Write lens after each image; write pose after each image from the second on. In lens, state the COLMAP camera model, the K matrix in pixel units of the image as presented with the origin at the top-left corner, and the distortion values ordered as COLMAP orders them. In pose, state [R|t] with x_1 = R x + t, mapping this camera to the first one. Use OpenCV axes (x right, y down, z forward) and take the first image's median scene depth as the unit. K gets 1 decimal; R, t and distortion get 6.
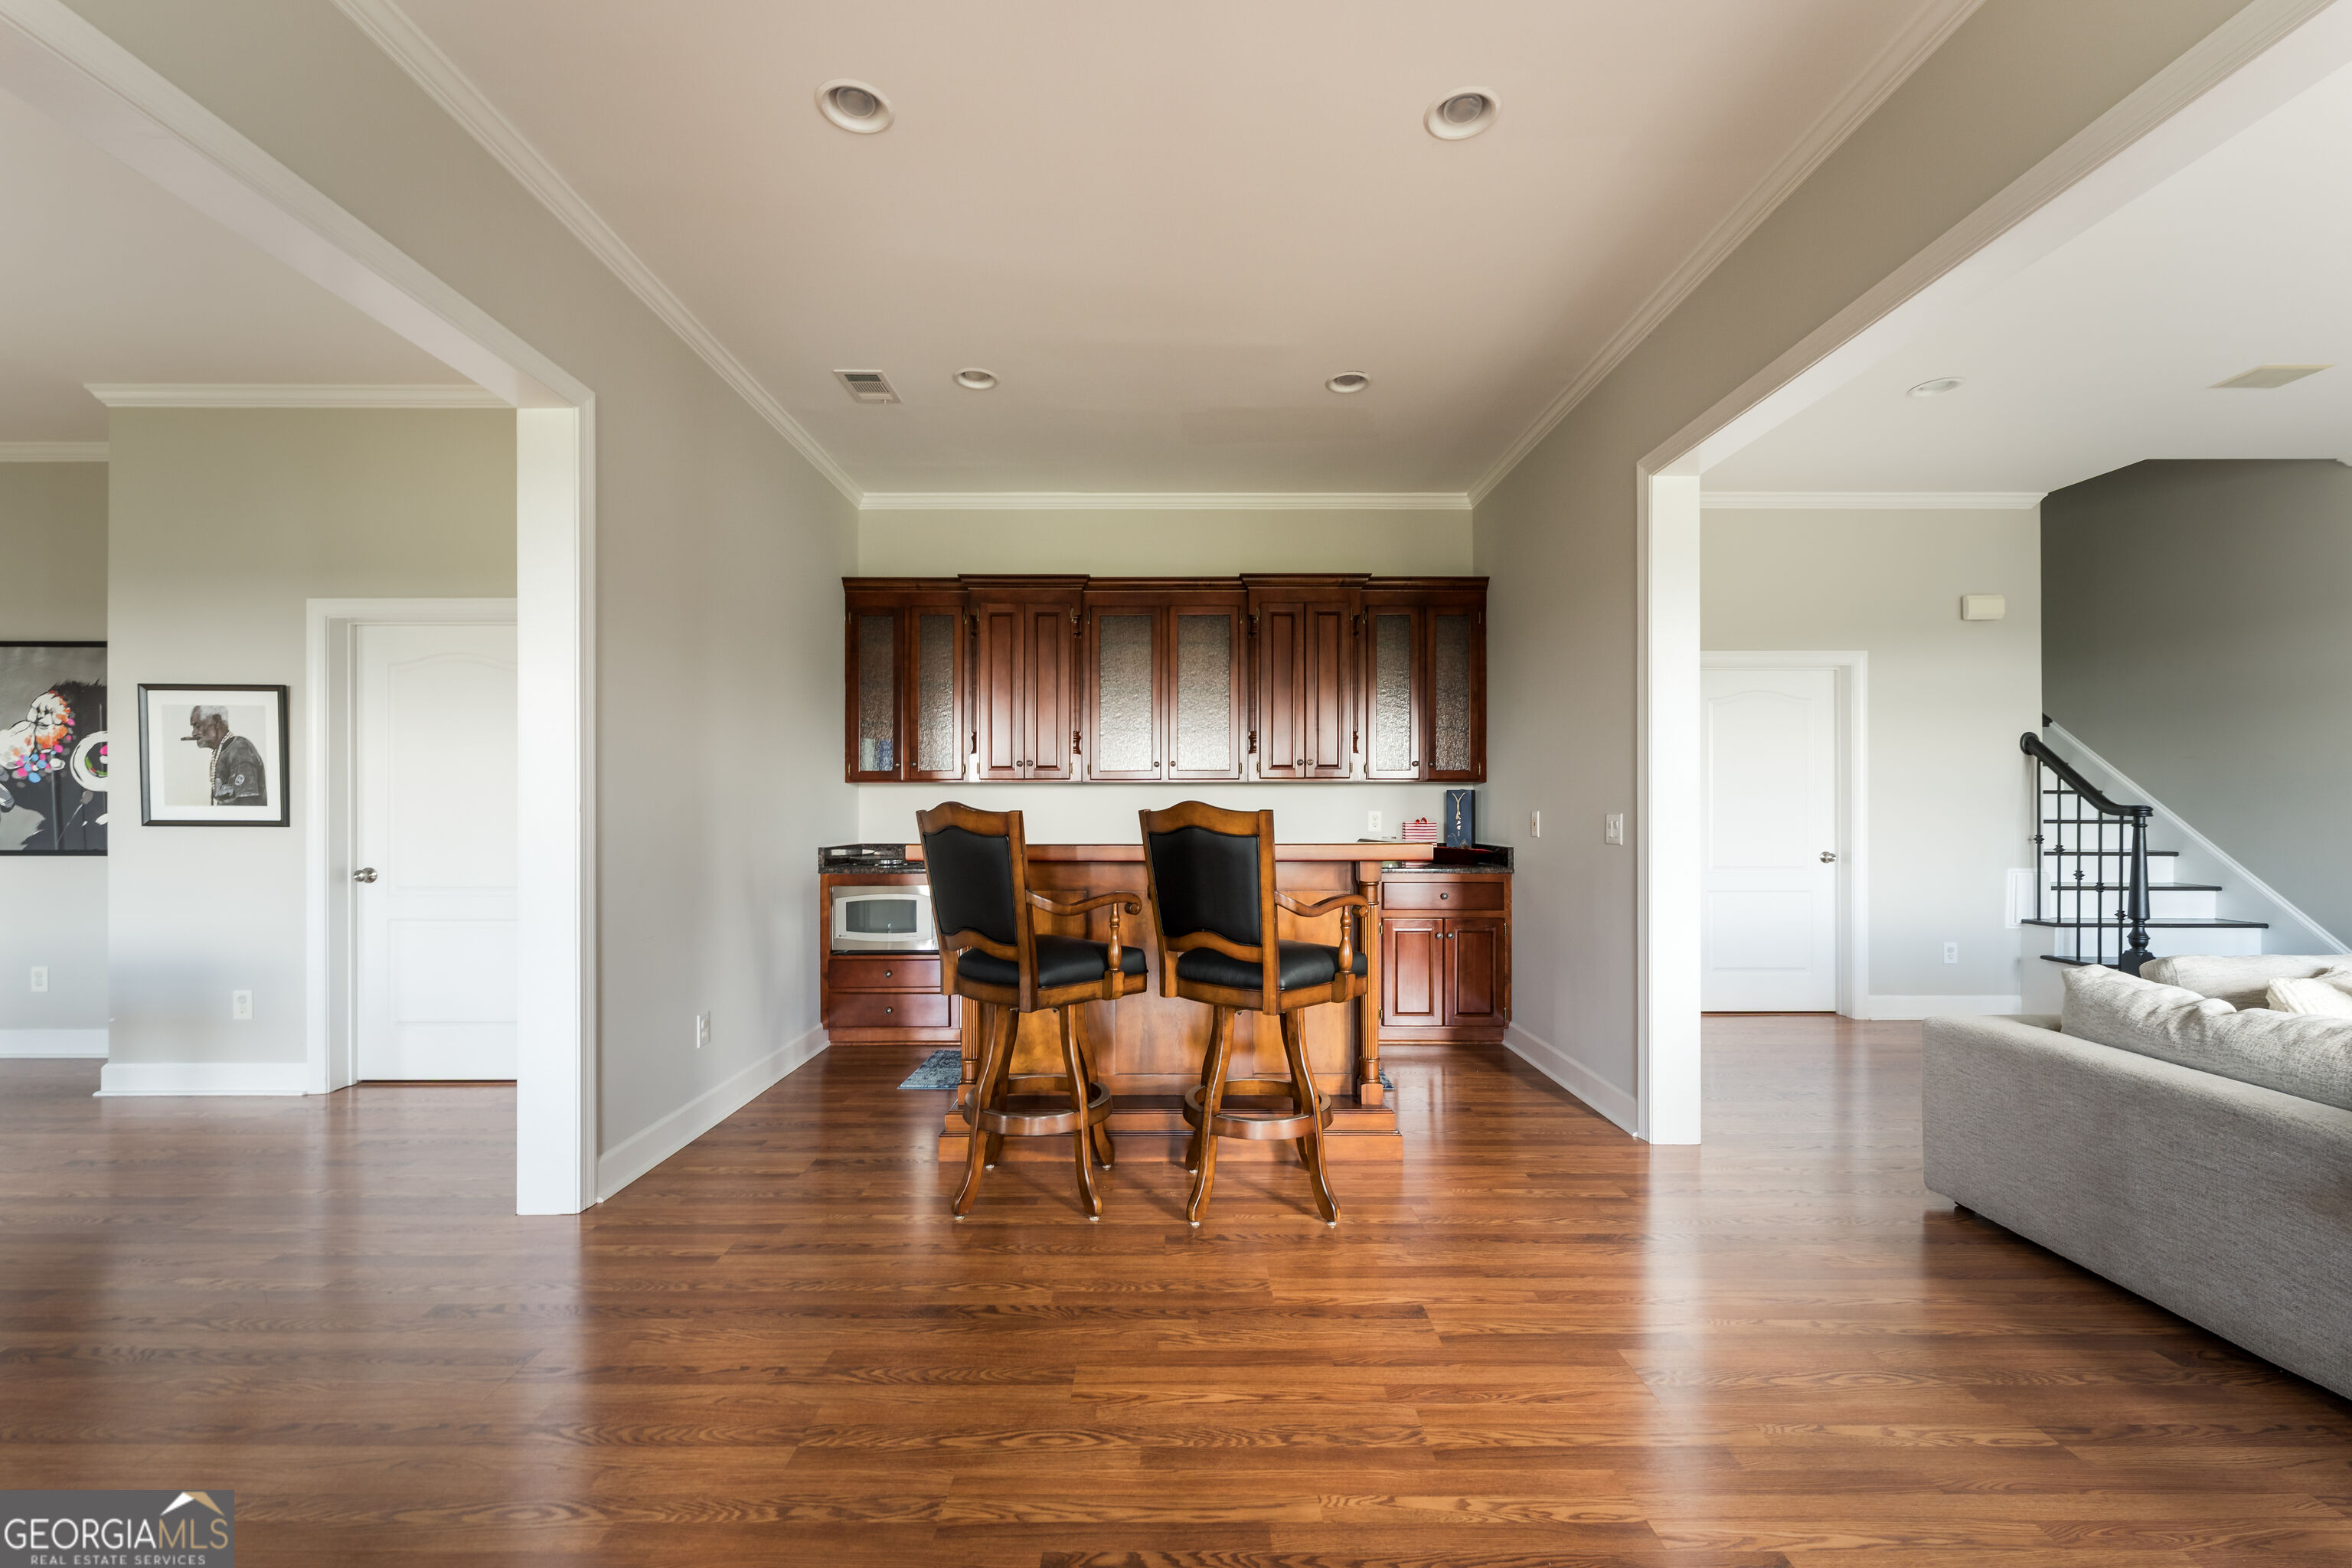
lens RADIAL K [[978.9, 0, 1170.6], [0, 978.9, 797.2], [0, 0, 1]] dist [-0.000479, -0.000715]
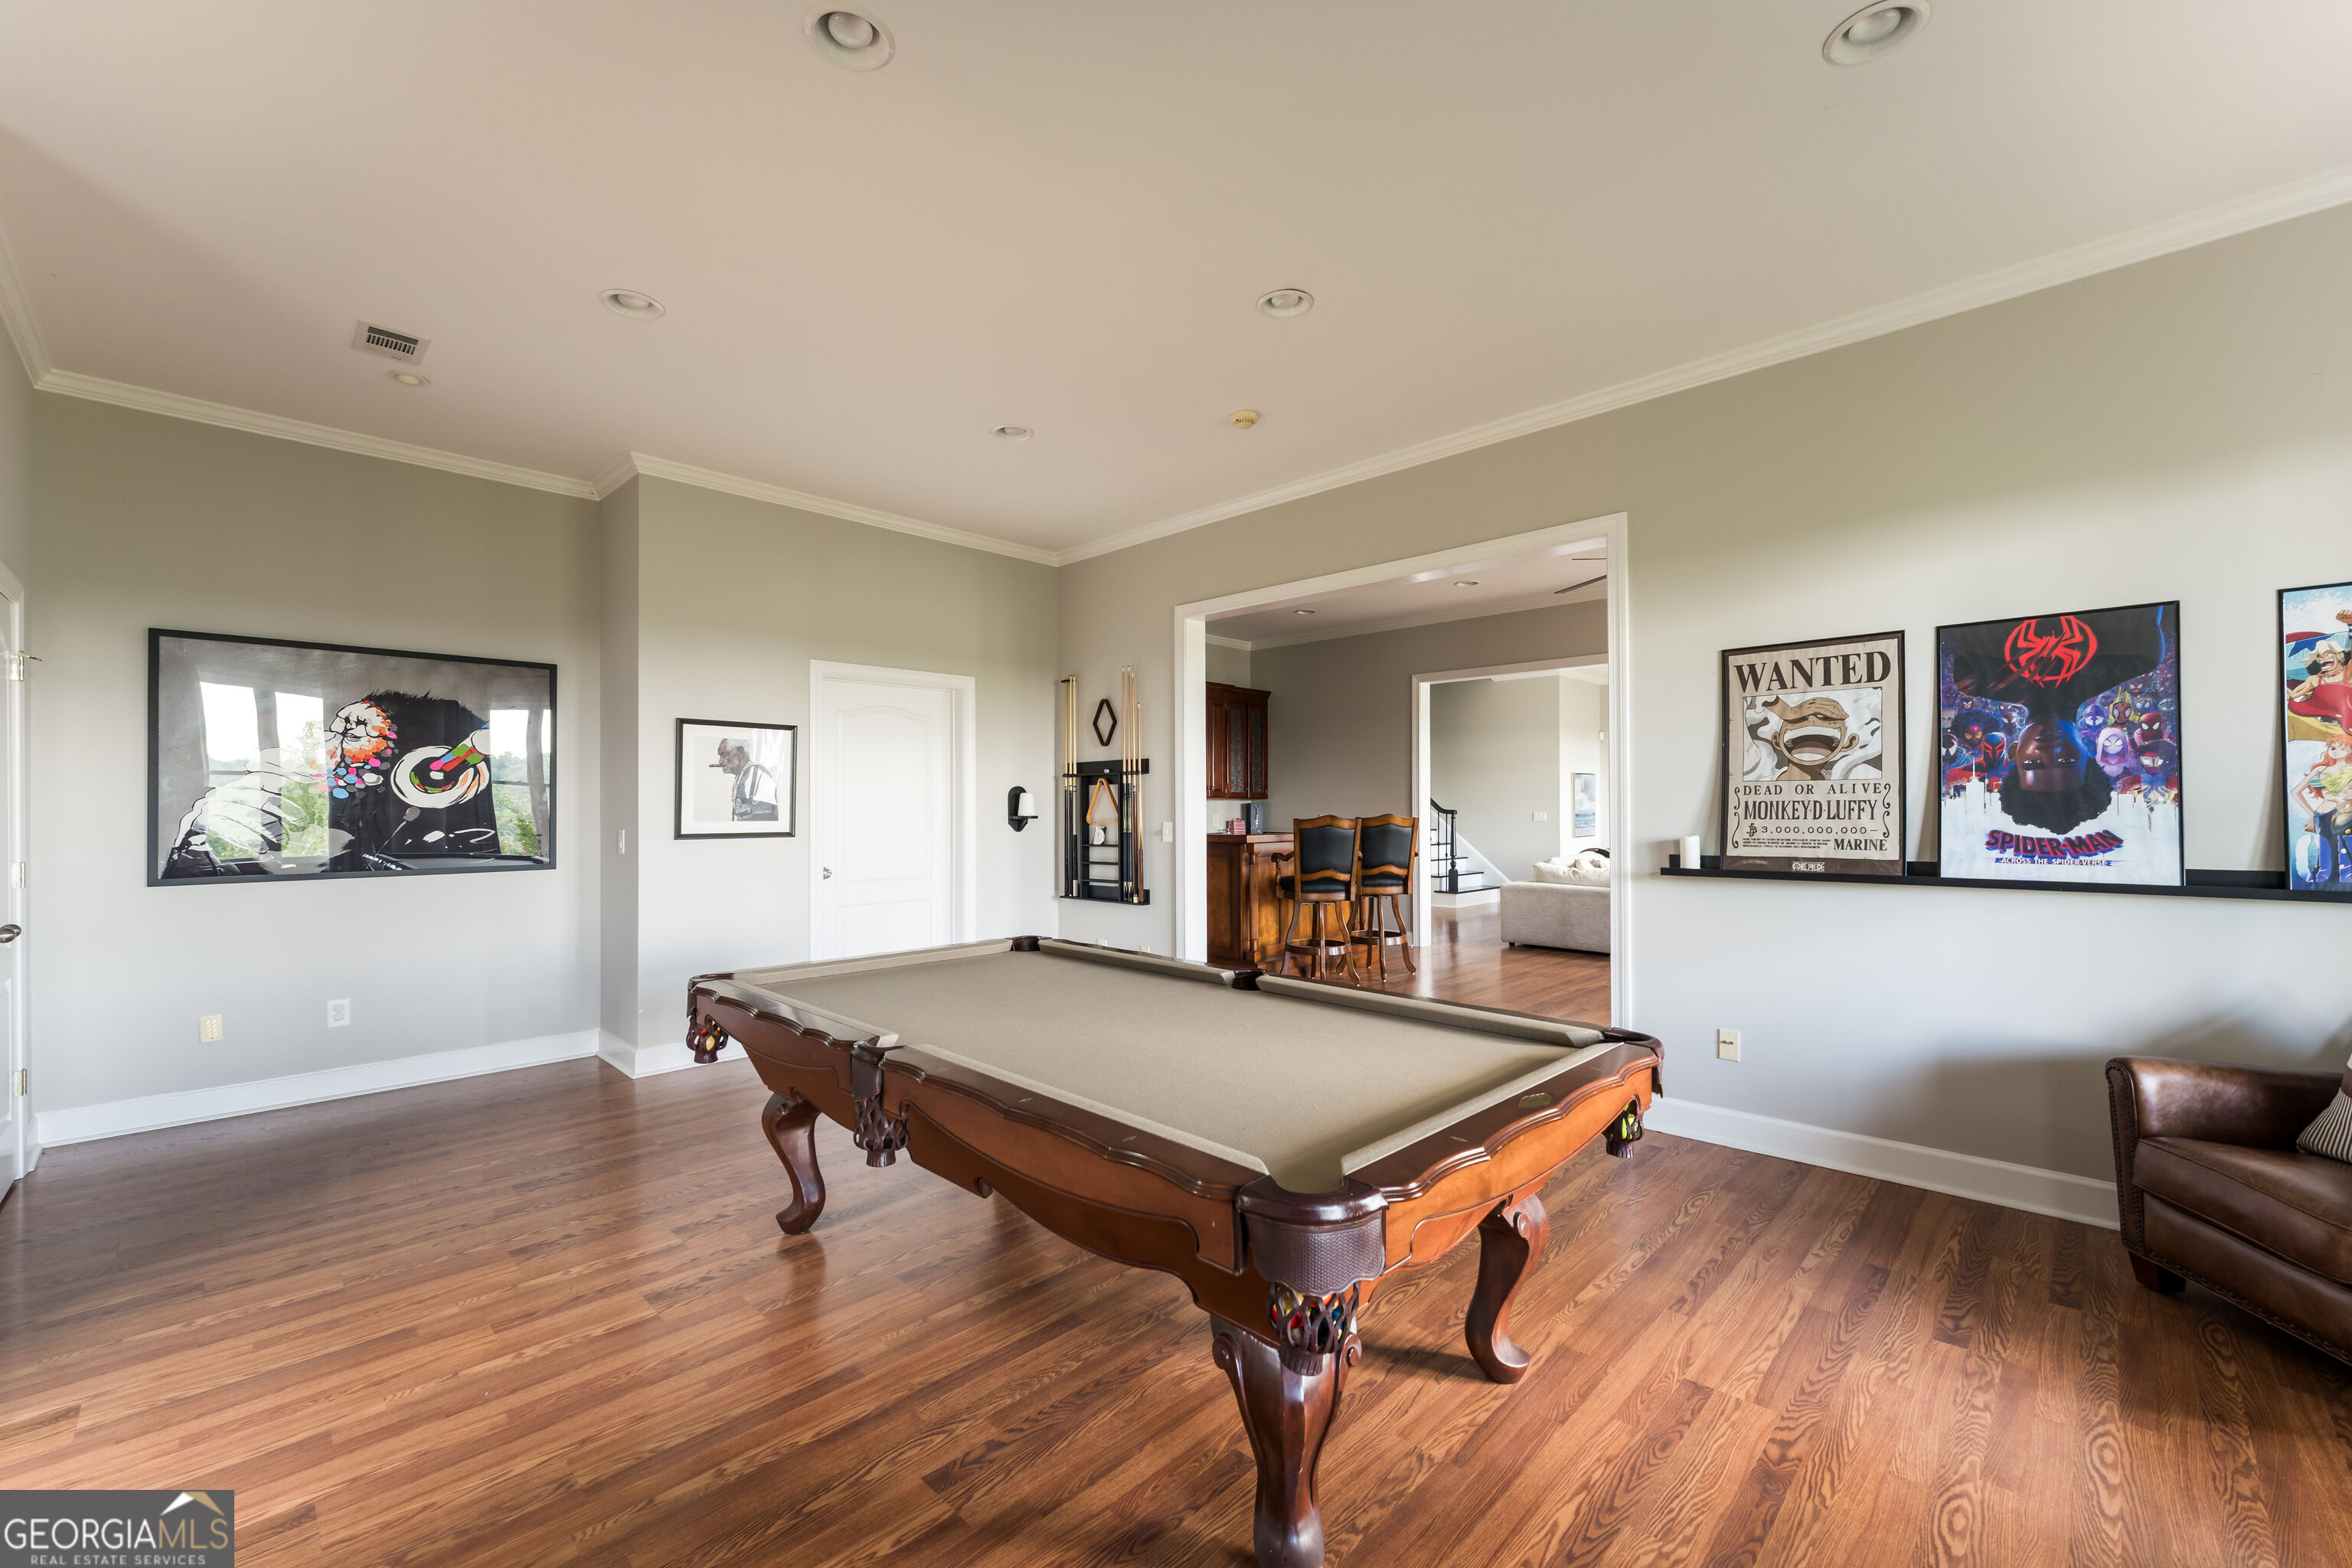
lens RADIAL K [[978.9, 0, 1170.6], [0, 978.9, 797.2], [0, 0, 1]] dist [-0.000479, -0.000715]
pose [[0.687629, 0.002318, 0.726059, -1.295054], [-0.008760, 0.999949, 0.005105, -0.027997], [-0.726010, -0.009871, 0.687614, -0.201340]]
